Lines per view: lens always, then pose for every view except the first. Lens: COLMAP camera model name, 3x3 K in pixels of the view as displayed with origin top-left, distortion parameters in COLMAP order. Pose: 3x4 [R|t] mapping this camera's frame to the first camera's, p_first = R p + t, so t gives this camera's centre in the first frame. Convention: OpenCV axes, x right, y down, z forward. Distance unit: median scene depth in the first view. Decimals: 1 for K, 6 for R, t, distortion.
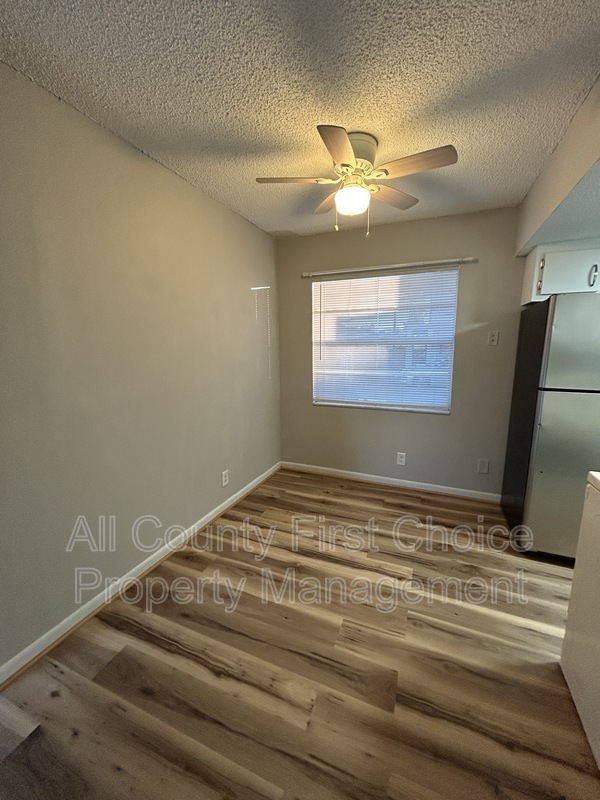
lens RADIAL K [[319.2, 0, 300.0], [0, 319.2, 400.0], [0, 0, 1]] dist [0.001042, 0.000134]
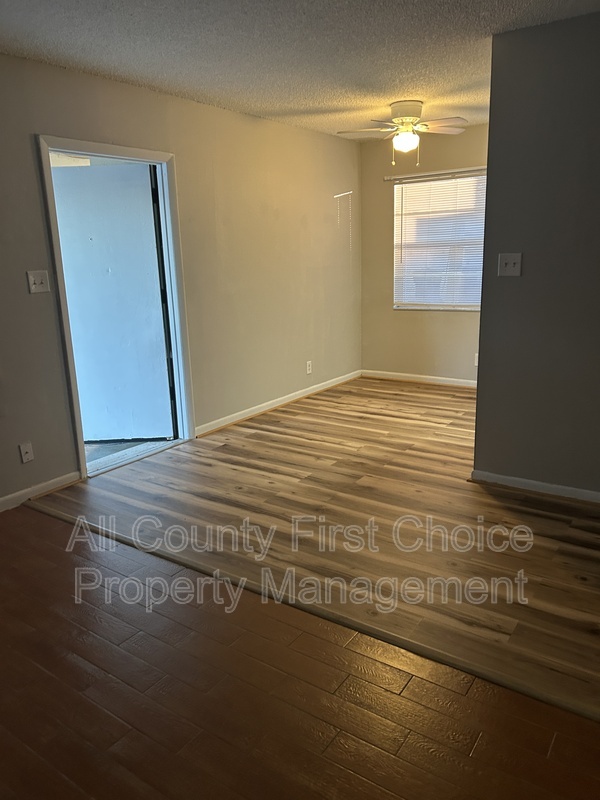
lens RADIAL K [[599.1, 0, 300.0], [0, 599.1, 400.0], [0, 0, 1]] dist [0.068991, -0.091761]
pose [[0.977820, 0.026973, -0.207702, 0.191929], [-0.011243, 0.997003, 0.076546, 0.199123], [0.209144, -0.072513, 0.975193, -1.155575]]
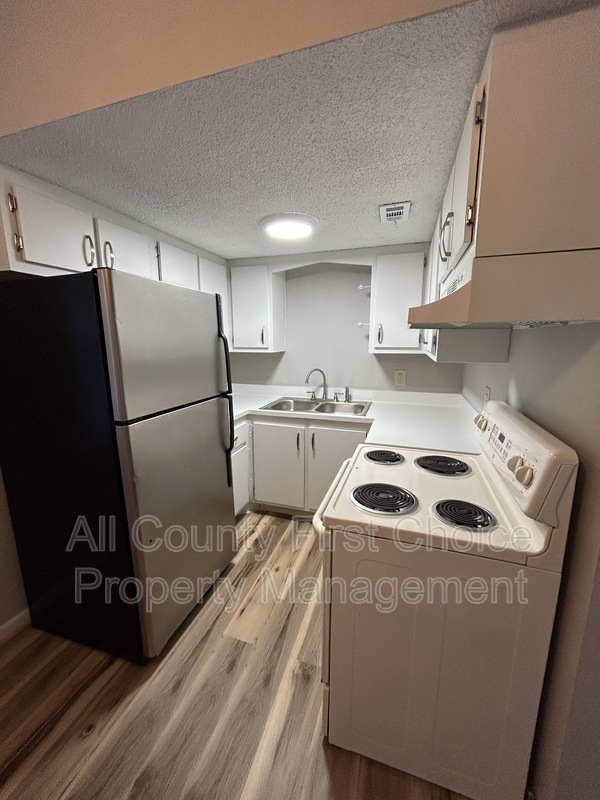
lens RADIAL K [[321.8, 0, 300.0], [0, 321.8, 400.0], [0, 0, 1]] dist [0.004717, 0.000661]
pose [[-0.078617, -0.188079, 0.979002, 0.090205], [0.169093, 0.965296, 0.199025, -0.104108], [-0.982460, 0.181189, -0.044086, 0.495977]]
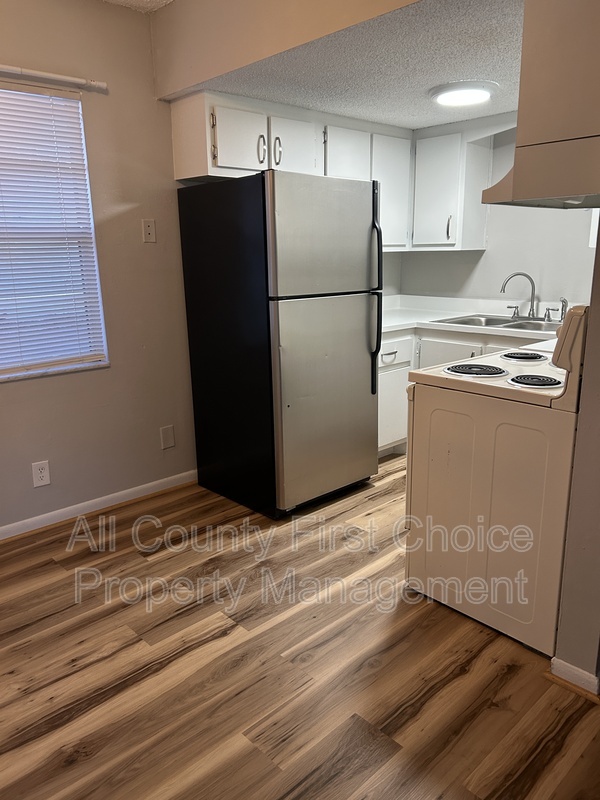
lens RADIAL K [[599.1, 0, 300.0], [0, 599.1, 400.0], [0, 0, 1]] dist [0.068991, -0.091761]
pose [[0.411326, -0.224726, 0.883351, -0.383467], [0.167833, 0.971233, 0.168933, -0.022361], [-0.895904, 0.078769, 0.437209, 0.250928]]
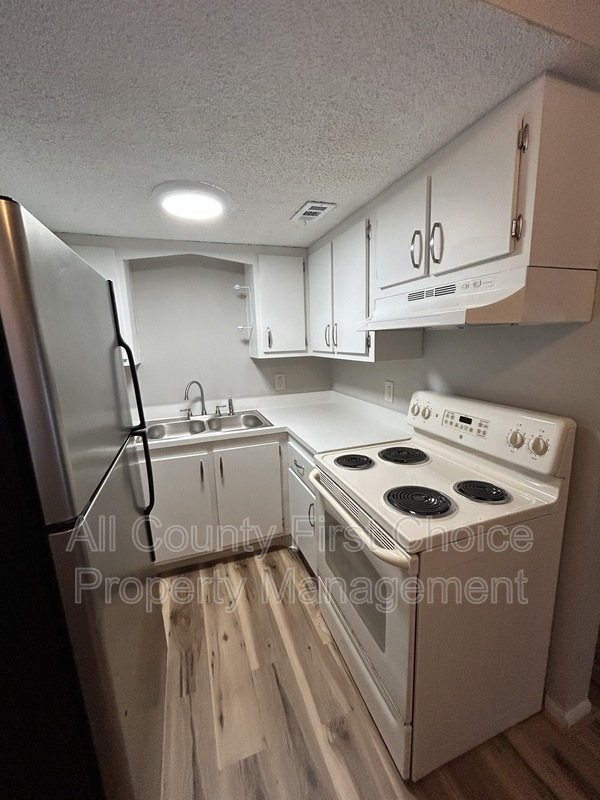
lens RADIAL K [[322.6, 0, 300.0], [0, 322.6, 400.0], [0, 0, 1]] dist [0.000661, -0.000168]
pose [[-0.672686, -0.116086, 0.730765, 0.284608], [0.155424, 0.943415, 0.292938, -0.146853], [-0.723420, 0.310633, -0.616579, 0.720292]]
